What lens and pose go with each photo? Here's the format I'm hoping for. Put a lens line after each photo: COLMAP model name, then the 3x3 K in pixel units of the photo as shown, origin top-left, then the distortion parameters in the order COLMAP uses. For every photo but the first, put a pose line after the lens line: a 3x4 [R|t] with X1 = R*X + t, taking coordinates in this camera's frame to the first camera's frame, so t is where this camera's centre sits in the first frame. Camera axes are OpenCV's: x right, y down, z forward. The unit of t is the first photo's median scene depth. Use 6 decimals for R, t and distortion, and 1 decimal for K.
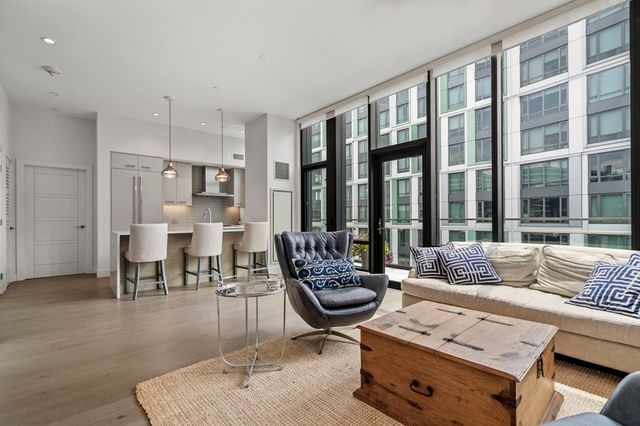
lens RADIAL K [[296.1, 0, 320.0], [0, 296.1, 213.0], [0, 0, 1]] dist [-0.001514, 0.000053]
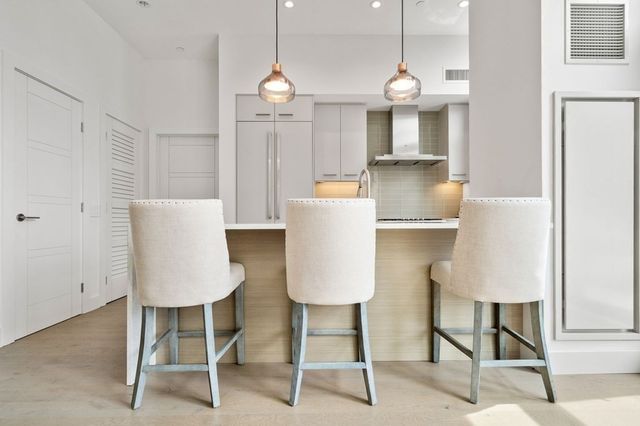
lens RADIAL K [[296.1, 0, 320.0], [0, 296.1, 213.0], [0, 0, 1]] dist [-0.001514, 0.000053]
pose [[0.735293, -0.004094, -0.677737, -0.135221], [0.010924, 0.999923, 0.005811, 0.036476], [0.677661, -0.011676, 0.735281, 0.599246]]
